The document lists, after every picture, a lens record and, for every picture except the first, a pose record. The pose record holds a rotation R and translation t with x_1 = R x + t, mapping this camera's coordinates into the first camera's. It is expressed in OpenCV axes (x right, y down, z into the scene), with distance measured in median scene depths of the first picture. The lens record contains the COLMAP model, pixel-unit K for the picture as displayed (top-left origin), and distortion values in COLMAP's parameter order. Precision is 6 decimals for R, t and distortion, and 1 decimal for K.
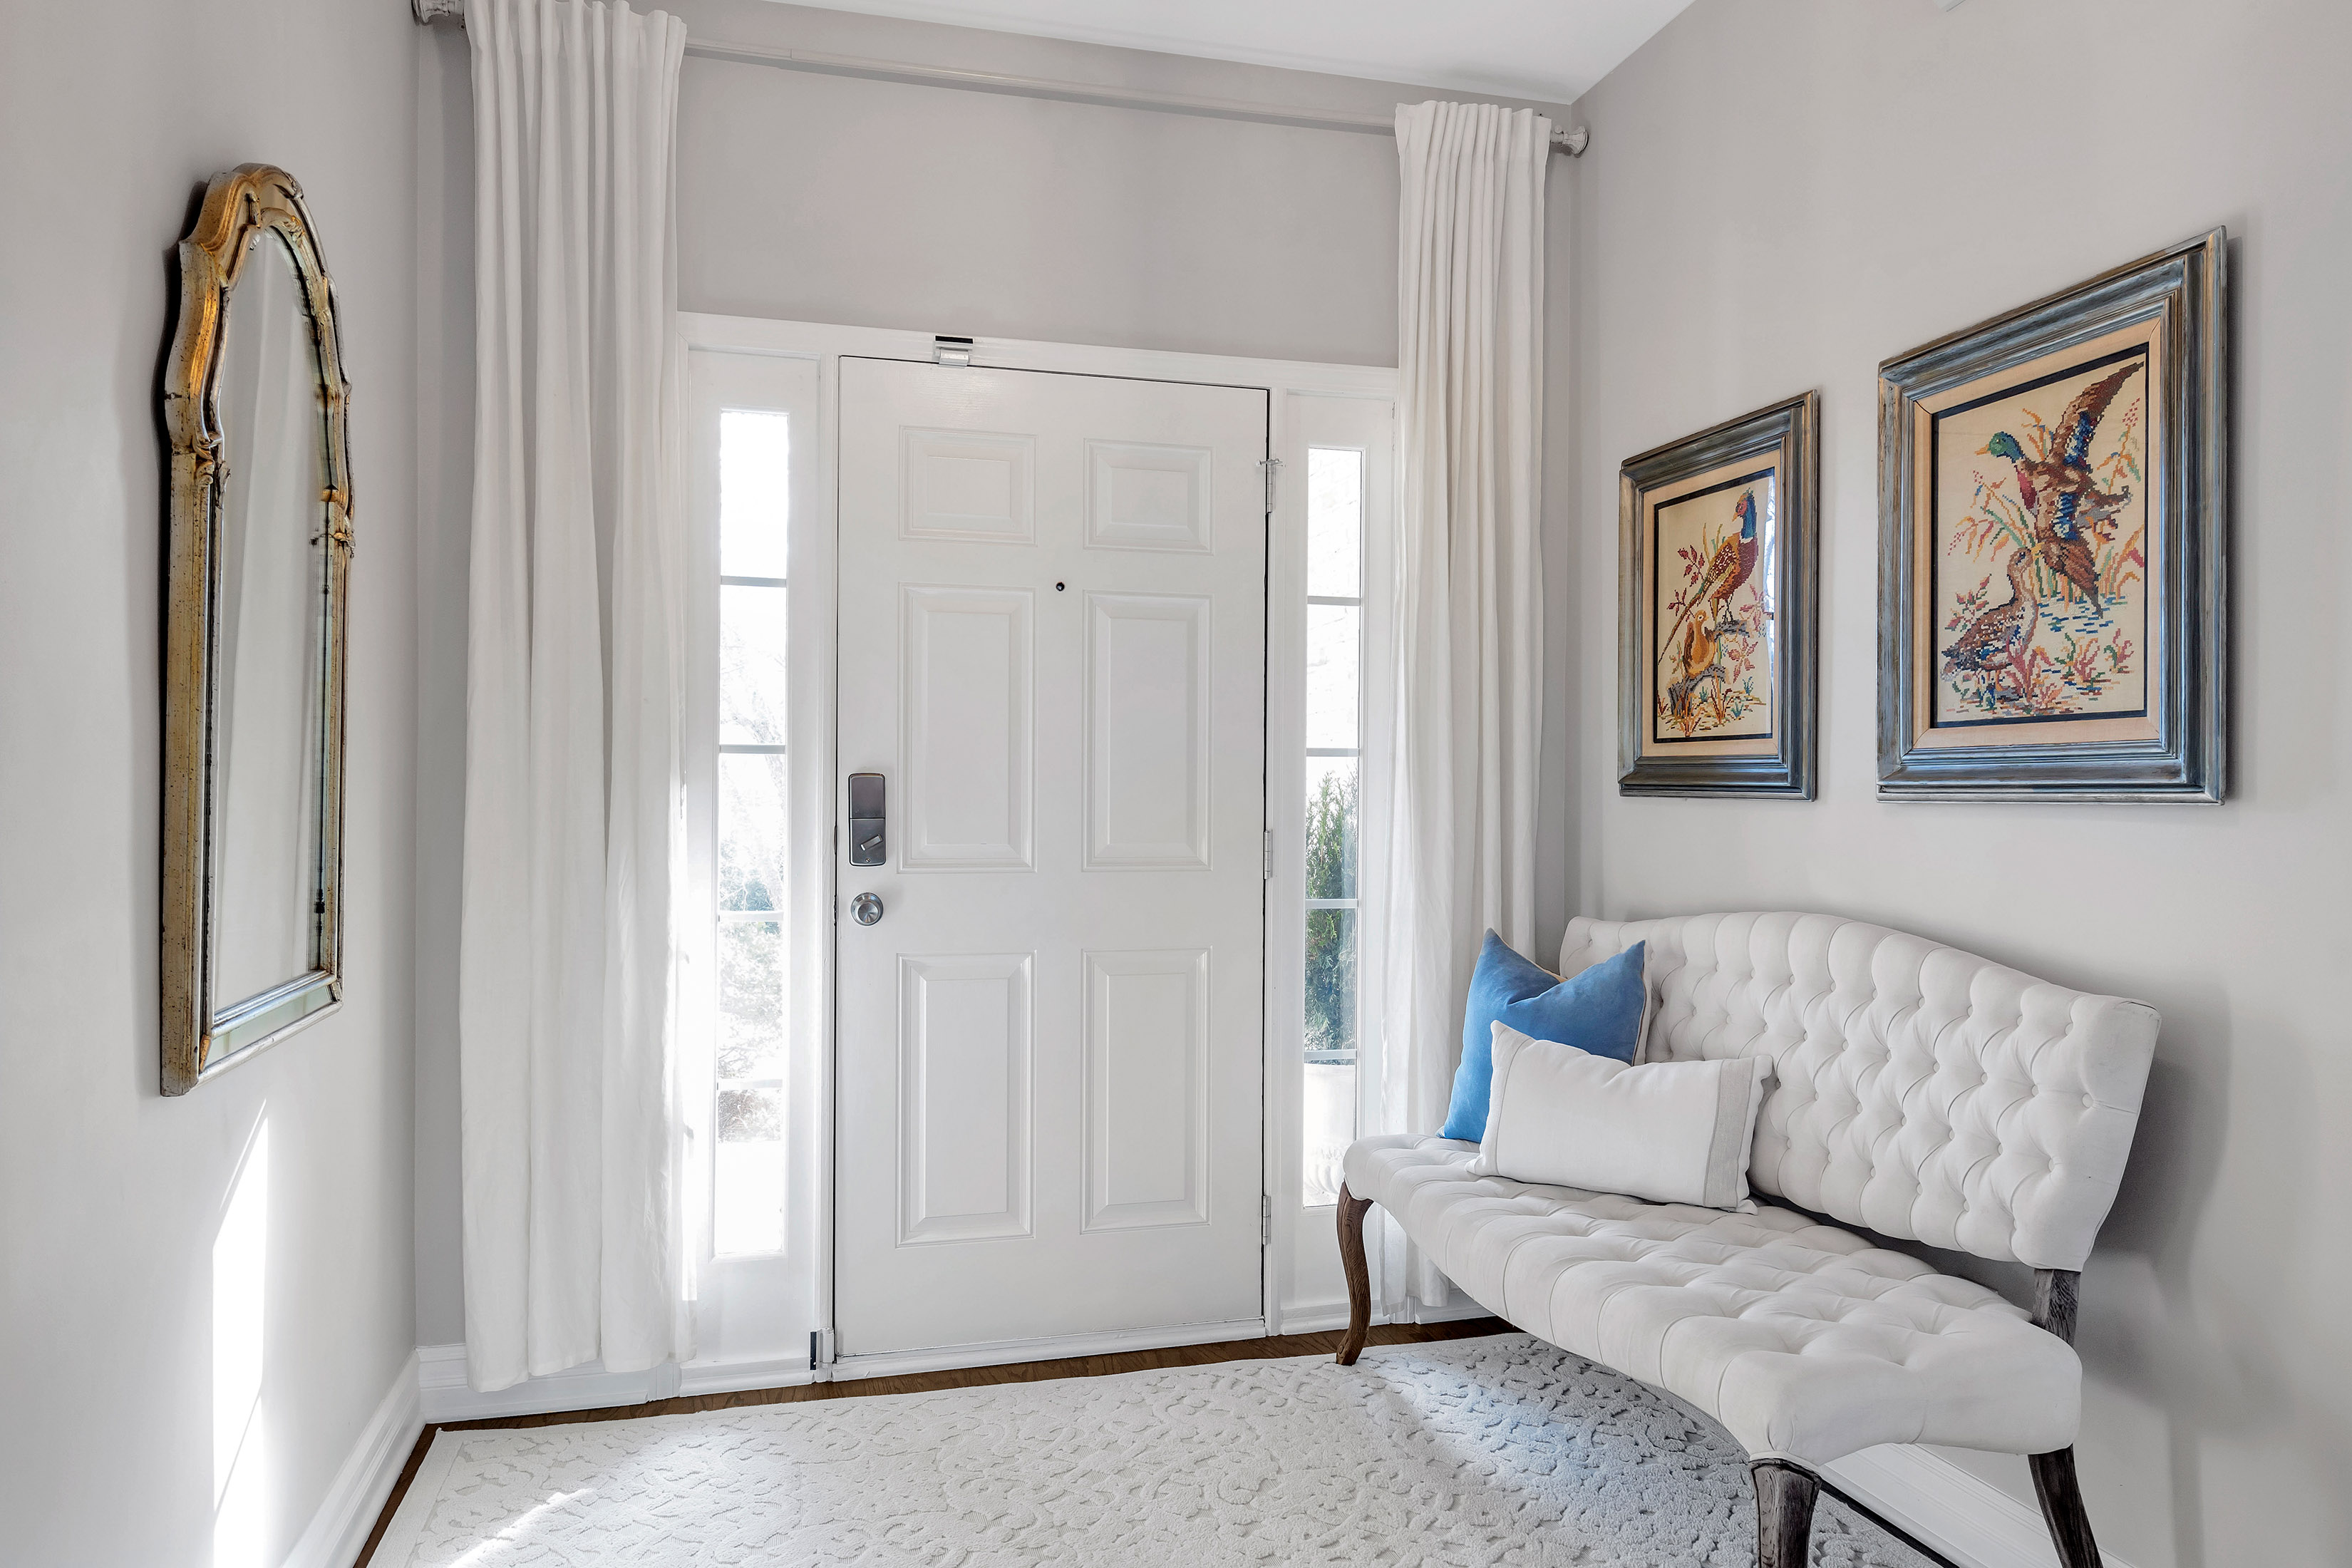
lens RADIAL K [[1552.1, 0, 1176.0], [0, 1552.1, 784.0], [0, 0, 1]] dist [0.007292, 0.001593]
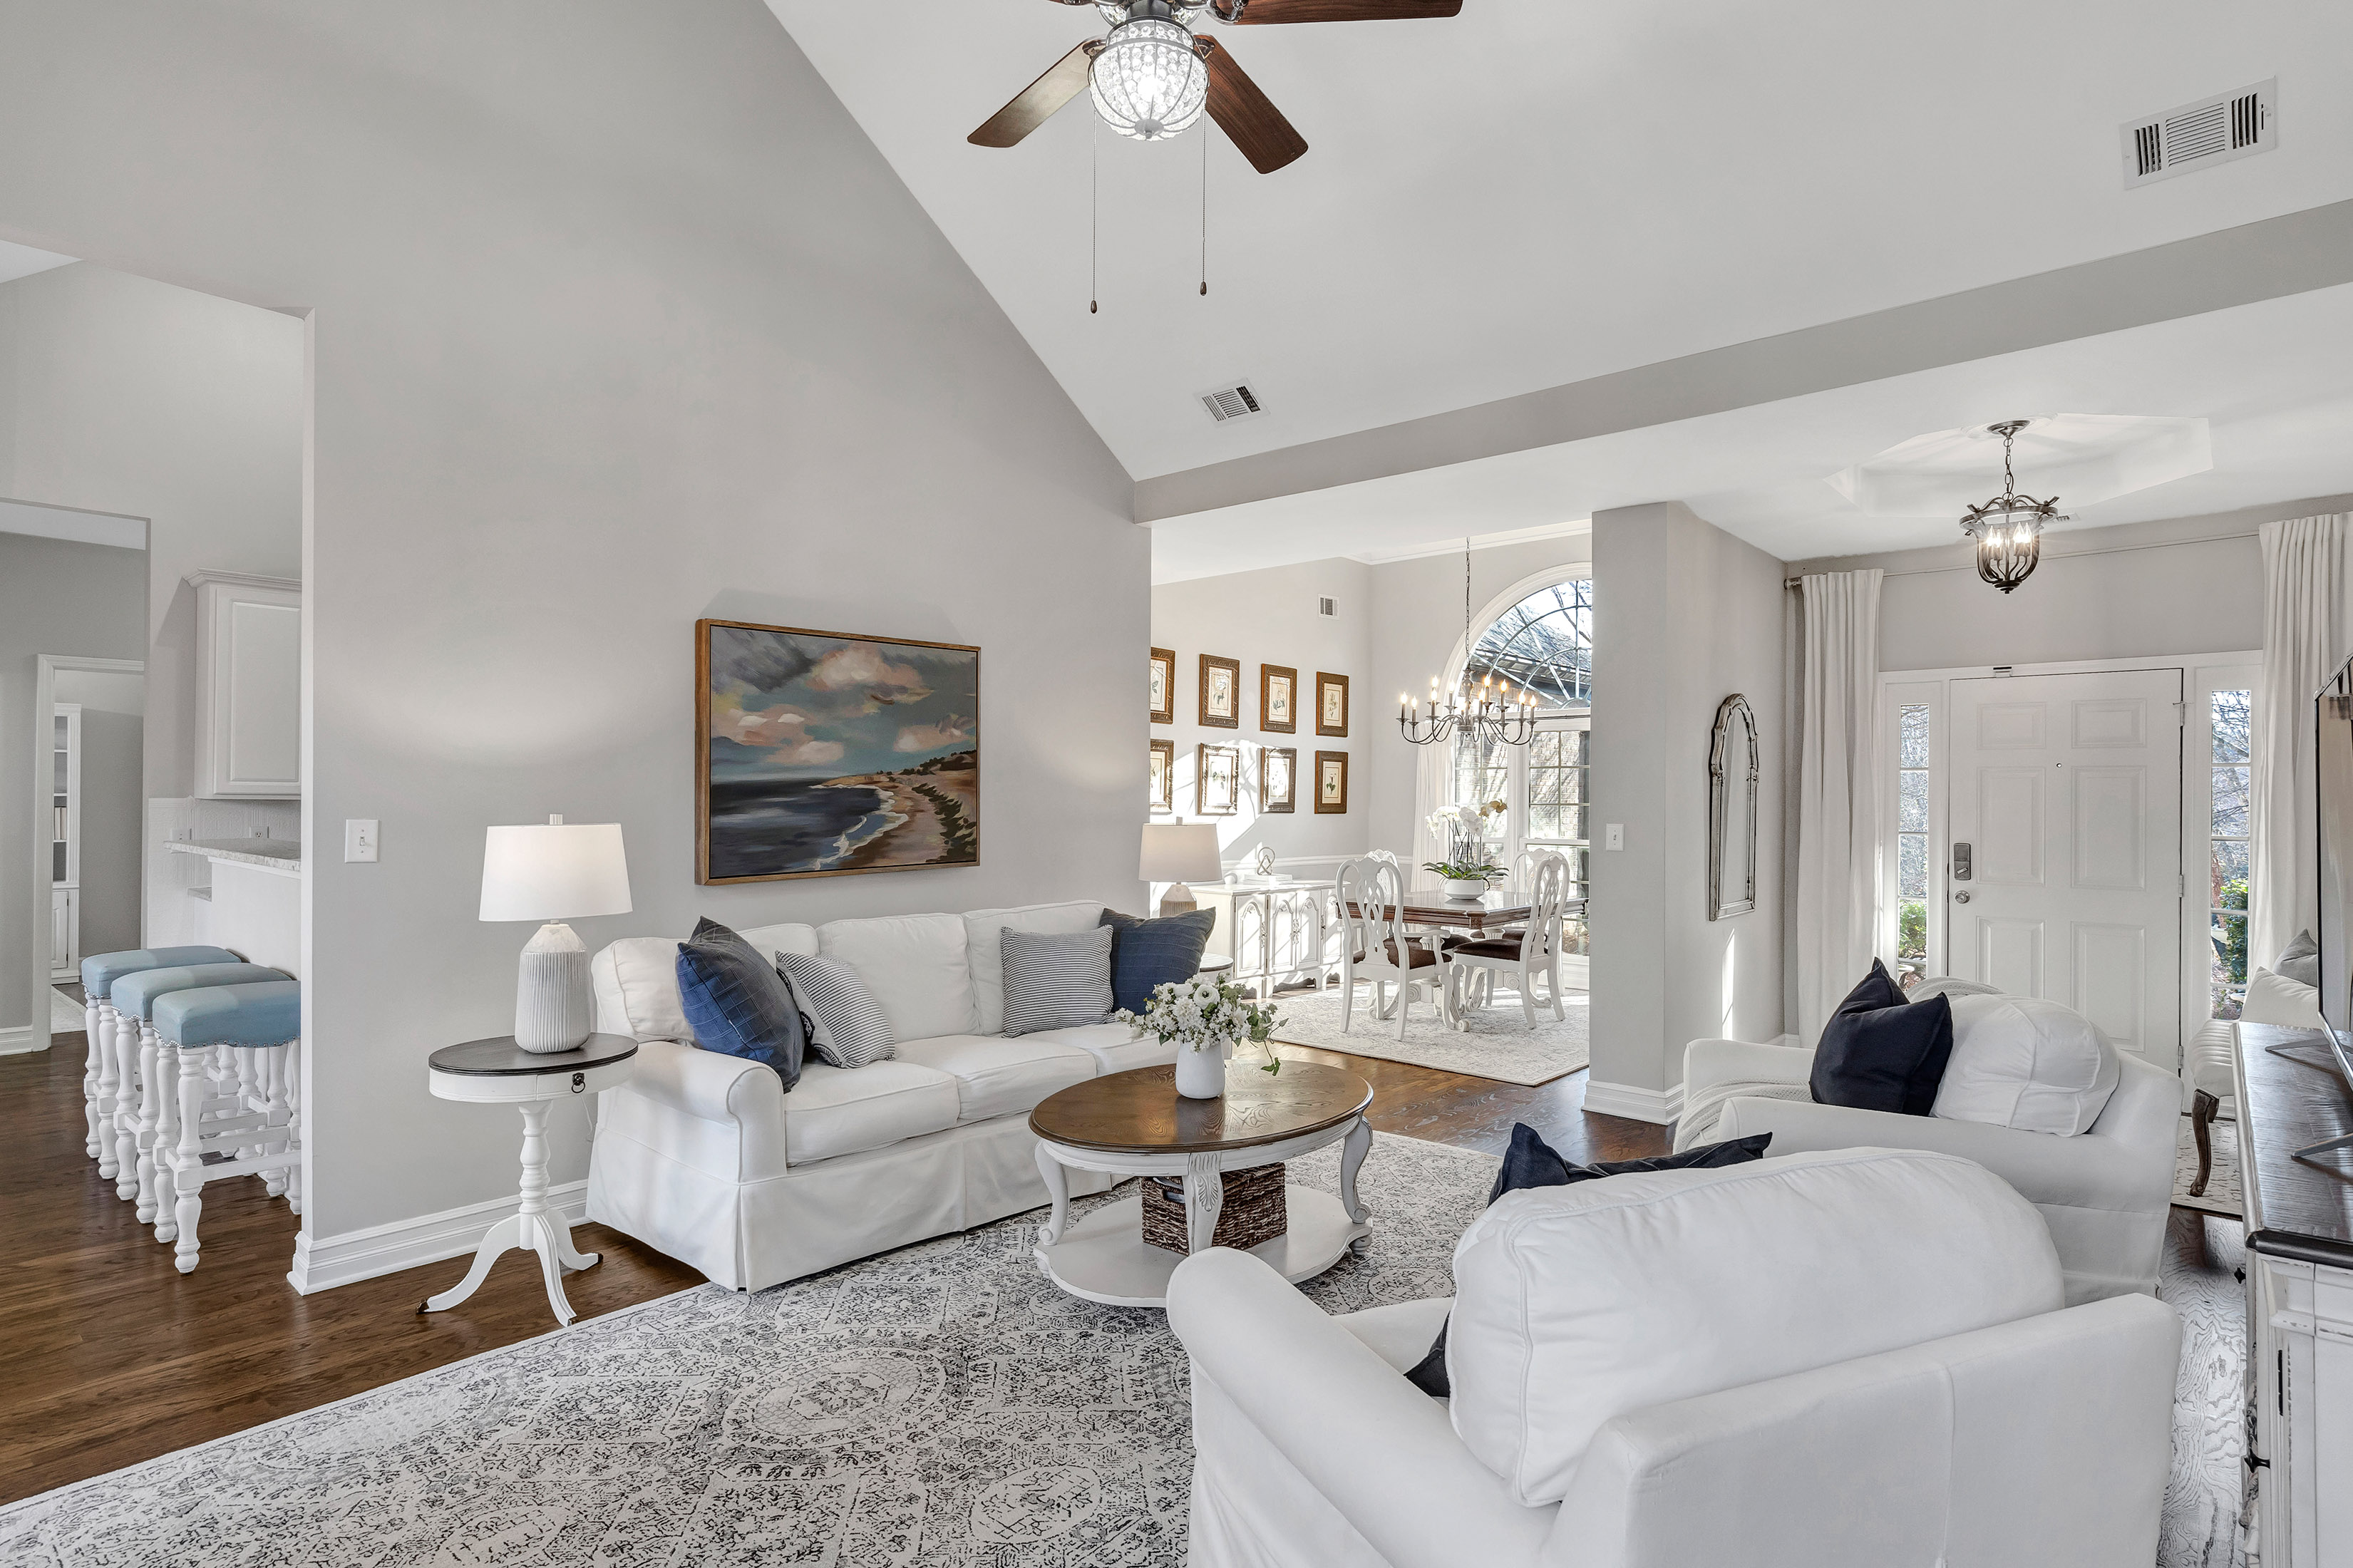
lens RADIAL K [[1218.6, 0, 1176.5], [0, 1218.6, 784.0], [0, 0, 1]] dist [-0.000158, -0.000342]
pose [[0.554757, -0.005278, -0.831996, 0.740973], [-0.003928, 0.999952, -0.008963, -0.080877], [0.832003, 0.008240, 0.554709, -1.164928]]
